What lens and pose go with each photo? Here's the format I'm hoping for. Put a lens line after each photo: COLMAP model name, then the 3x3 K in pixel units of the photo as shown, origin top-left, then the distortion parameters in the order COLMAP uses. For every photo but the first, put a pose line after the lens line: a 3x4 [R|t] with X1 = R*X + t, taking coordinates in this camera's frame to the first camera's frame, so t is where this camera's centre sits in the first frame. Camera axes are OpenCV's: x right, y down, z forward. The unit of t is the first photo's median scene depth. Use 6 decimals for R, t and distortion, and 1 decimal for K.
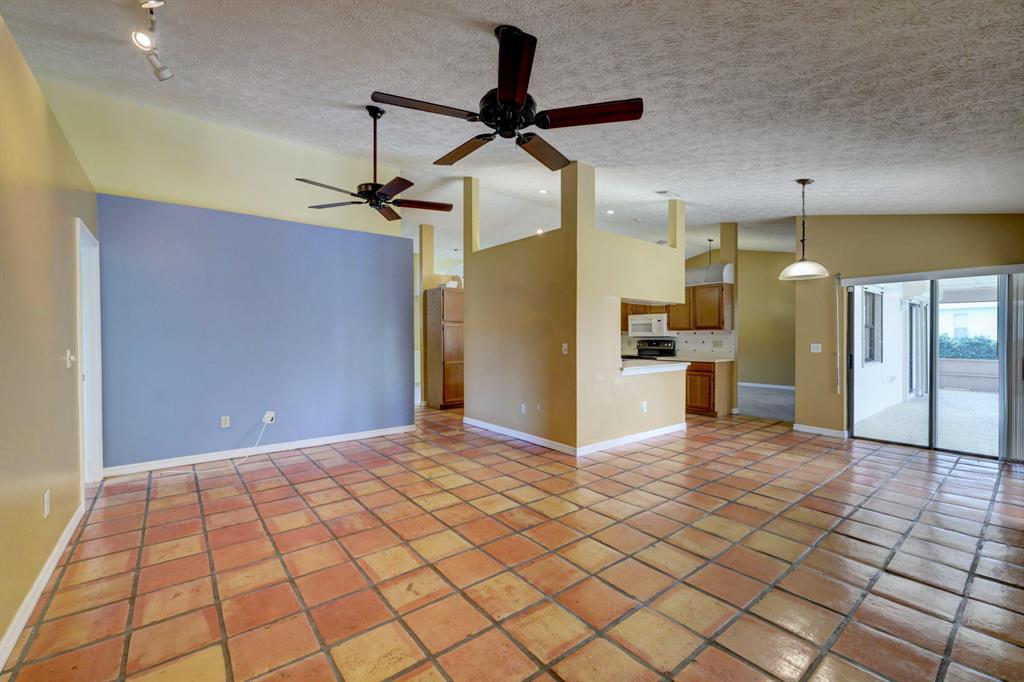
lens RADIAL K [[429.1, 0, 512.0], [0, 429.1, 341.0], [0, 0, 1]] dist [-0.001357, 0.000164]
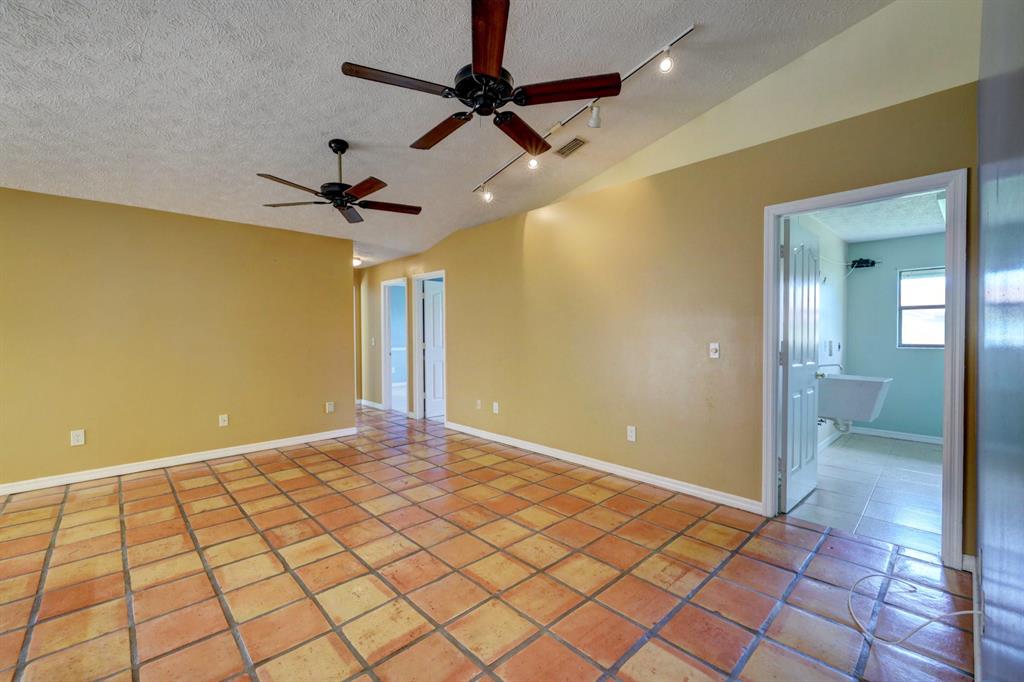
lens RADIAL K [[429.1, 0, 512.0], [0, 429.1, 341.0], [0, 0, 1]] dist [-0.001357, 0.000164]
pose [[-0.996343, 0.010148, -0.084837, -0.371970], [0.007780, 0.999572, 0.028194, -0.018393], [0.085087, 0.027431, -0.995996, 1.953093]]
